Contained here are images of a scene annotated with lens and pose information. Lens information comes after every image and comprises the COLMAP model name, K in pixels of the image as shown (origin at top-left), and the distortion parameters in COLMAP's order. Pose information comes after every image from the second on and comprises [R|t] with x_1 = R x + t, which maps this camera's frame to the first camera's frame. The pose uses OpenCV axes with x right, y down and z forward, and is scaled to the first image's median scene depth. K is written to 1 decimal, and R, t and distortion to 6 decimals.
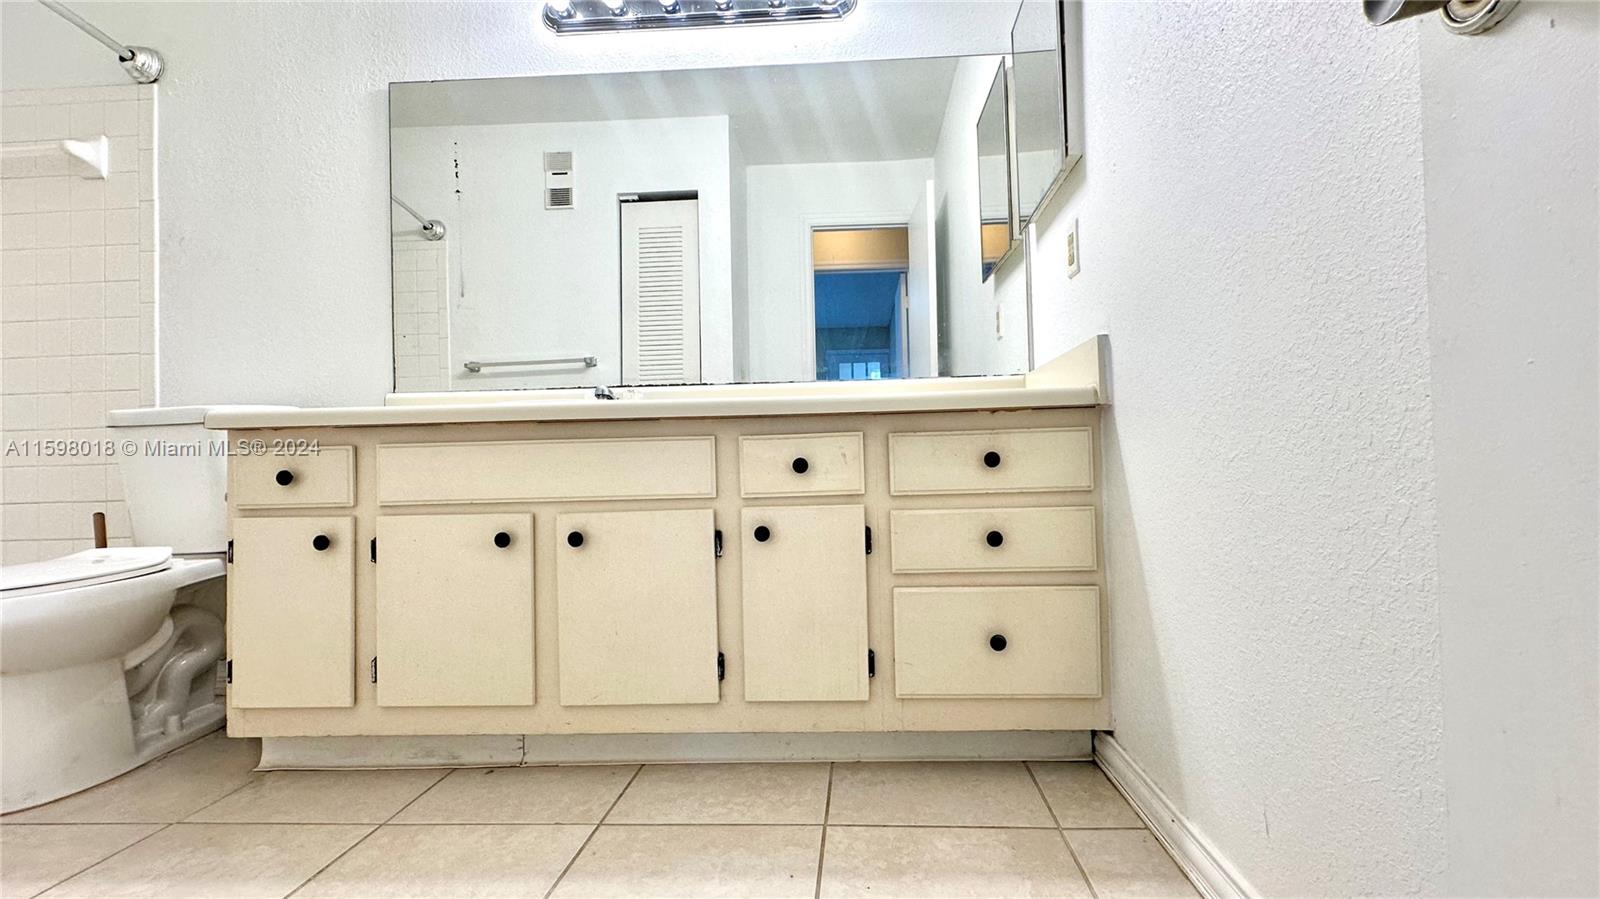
lens RADIAL K [[679.2, 0, 820.7], [0, 679.2, 448.4], [0, 0, 1]] dist [0.000007, 0.000187]
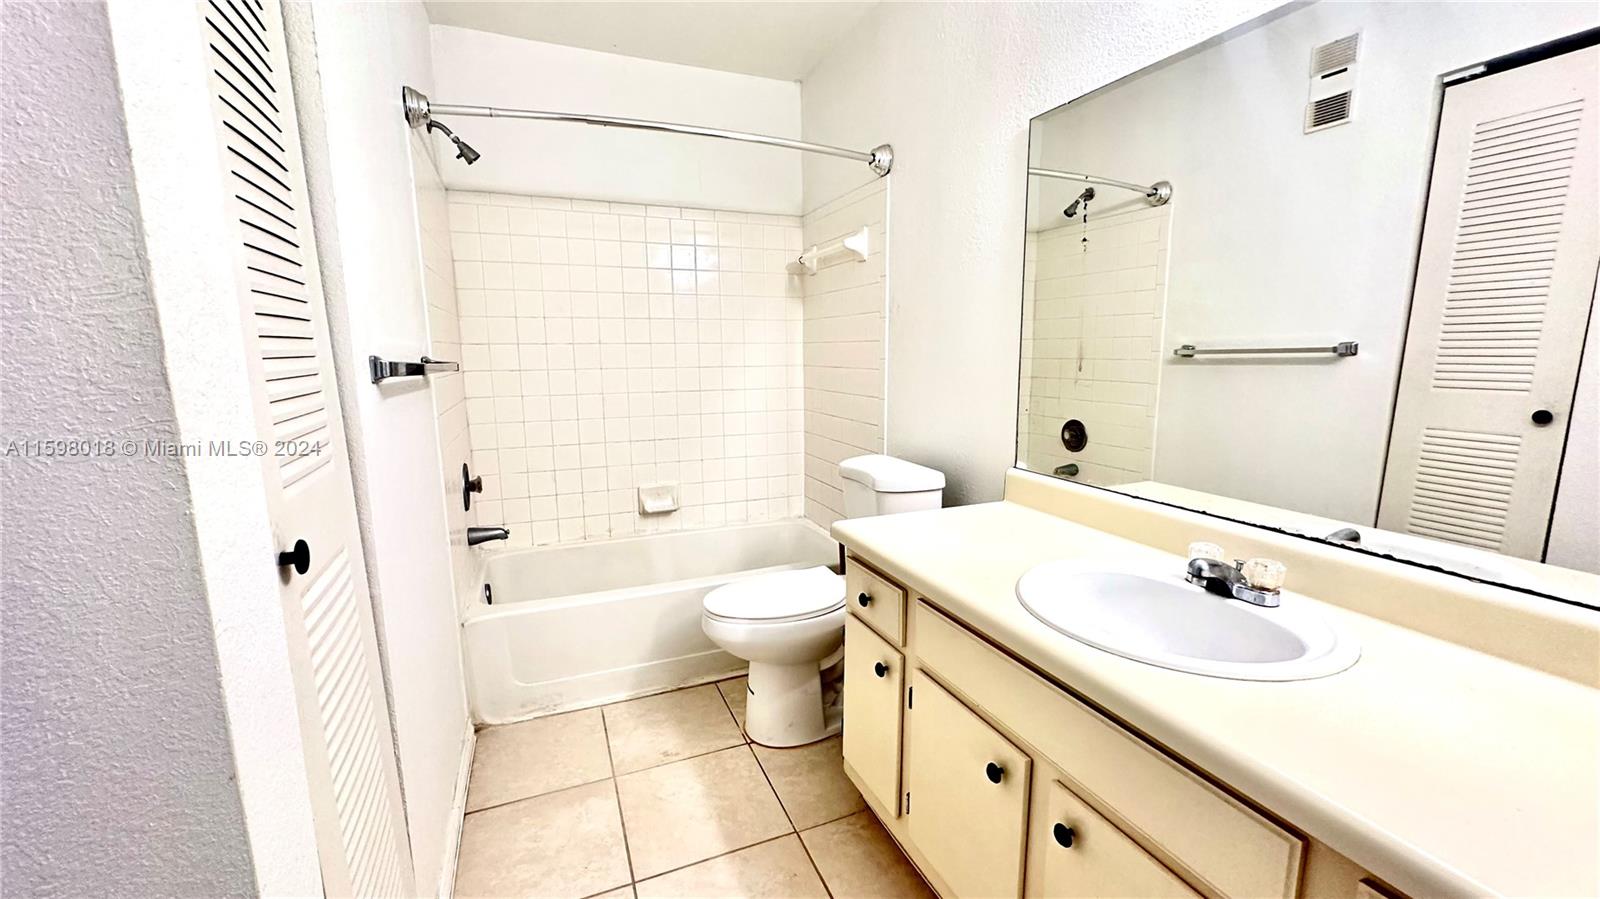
lens RADIAL K [[640.5, 0, 798.2], [0, 640.5, 450.3], [0, 0, 1]] dist [-0.001461, 0.000483]
pose [[0.430229, 0.162368, -0.887997, 0.040187], [0.017497, 0.982007, 0.188034, -0.270621], [0.902550, -0.096435, 0.419647, 0.330176]]
